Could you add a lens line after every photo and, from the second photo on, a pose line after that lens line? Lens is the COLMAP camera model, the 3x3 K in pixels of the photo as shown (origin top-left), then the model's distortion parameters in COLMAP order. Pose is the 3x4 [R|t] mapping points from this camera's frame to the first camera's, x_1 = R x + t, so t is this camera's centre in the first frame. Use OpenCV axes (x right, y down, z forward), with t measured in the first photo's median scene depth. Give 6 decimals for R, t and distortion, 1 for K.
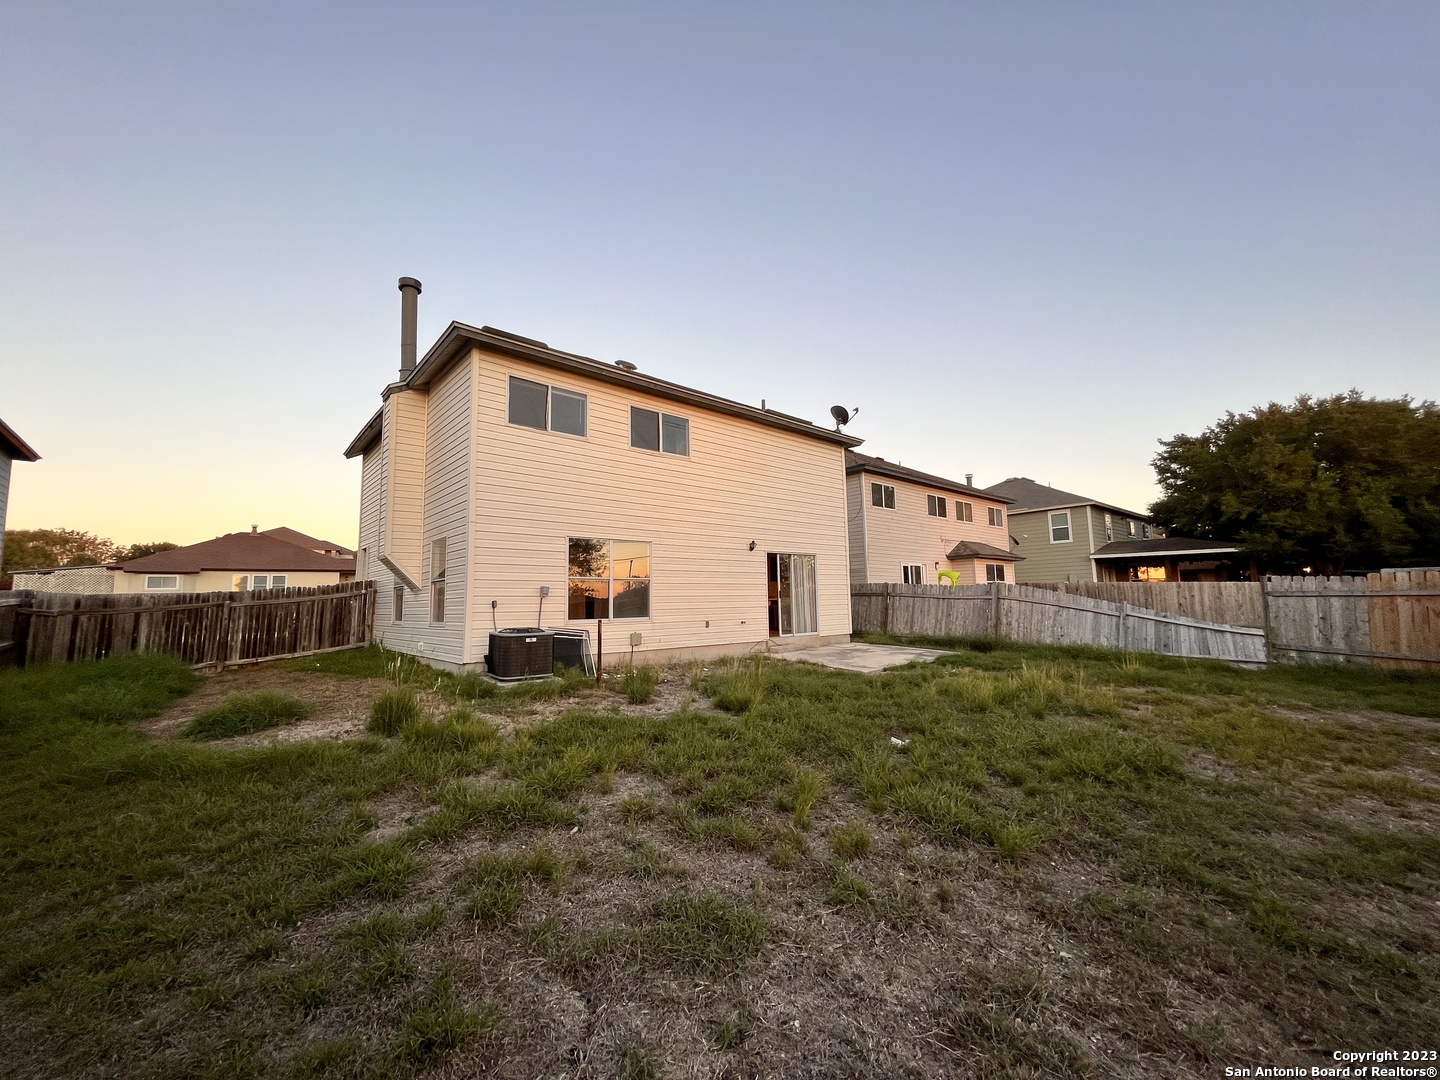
lens RADIAL K [[584.4, 0, 722.8], [0, 584.4, 538.6], [0, 0, 1]] dist [-0.004069, 0.000252]
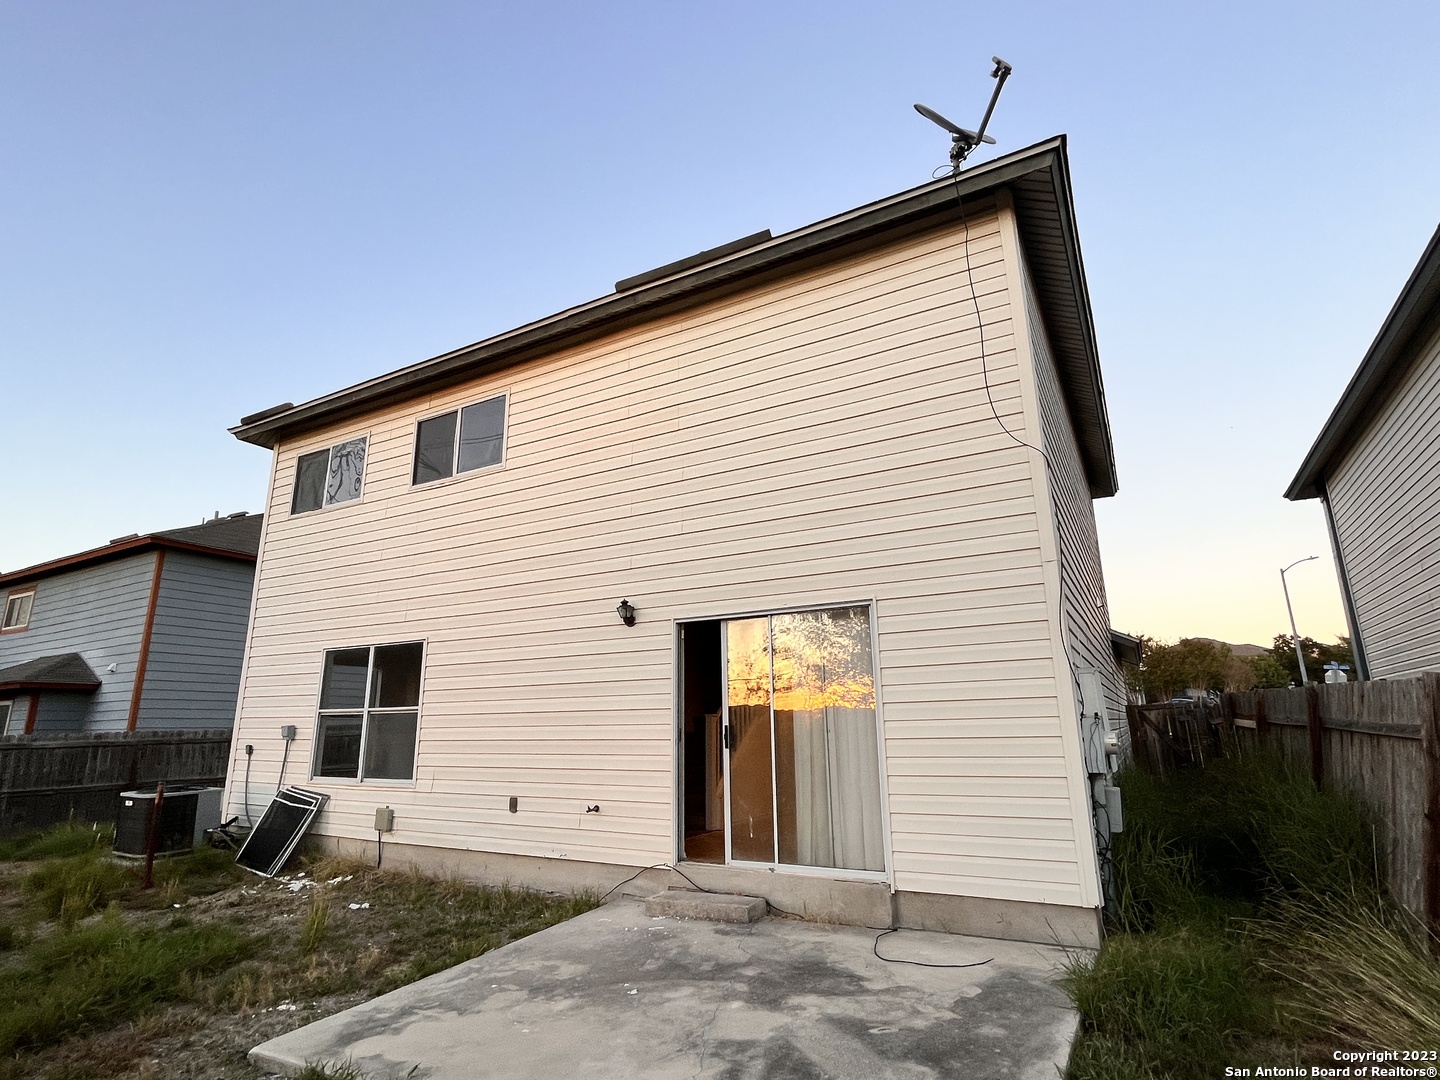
lens RADIAL K [[743.0, 0, 722.9], [0, 743.0, 539.7], [0, 0, 1]] dist [-0.003745, -0.000305]
pose [[0.331436, -0.216173, -0.918379, 0.644351], [0.109620, 0.975628, -0.190088, 0.078540], [0.937088, -0.037671, 0.347055, 1.028369]]
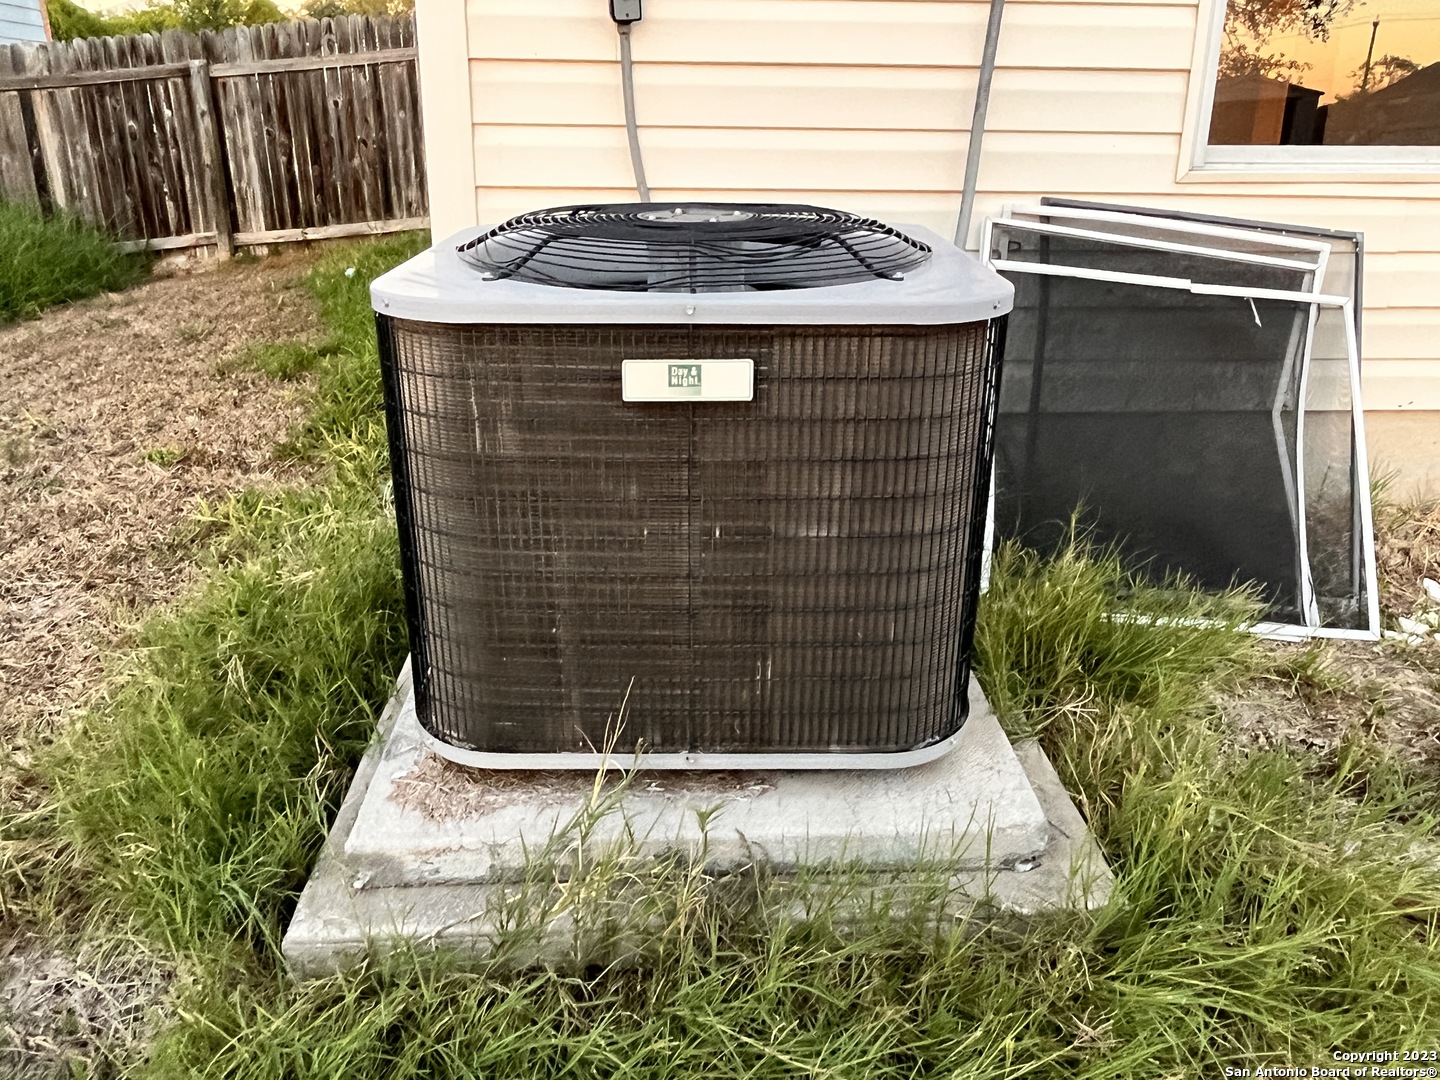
lens RADIAL K [[1087.3, 0, 710.5], [0, 1087.3, 532.1], [0, 0, 1]] dist [0.054240, -0.081684]
pose [[0.792034, 0.232433, -0.564497, -0.173196], [0.051176, 0.896148, 0.440794, 0.090888], [0.608328, -0.378013, 0.697885, 0.645450]]
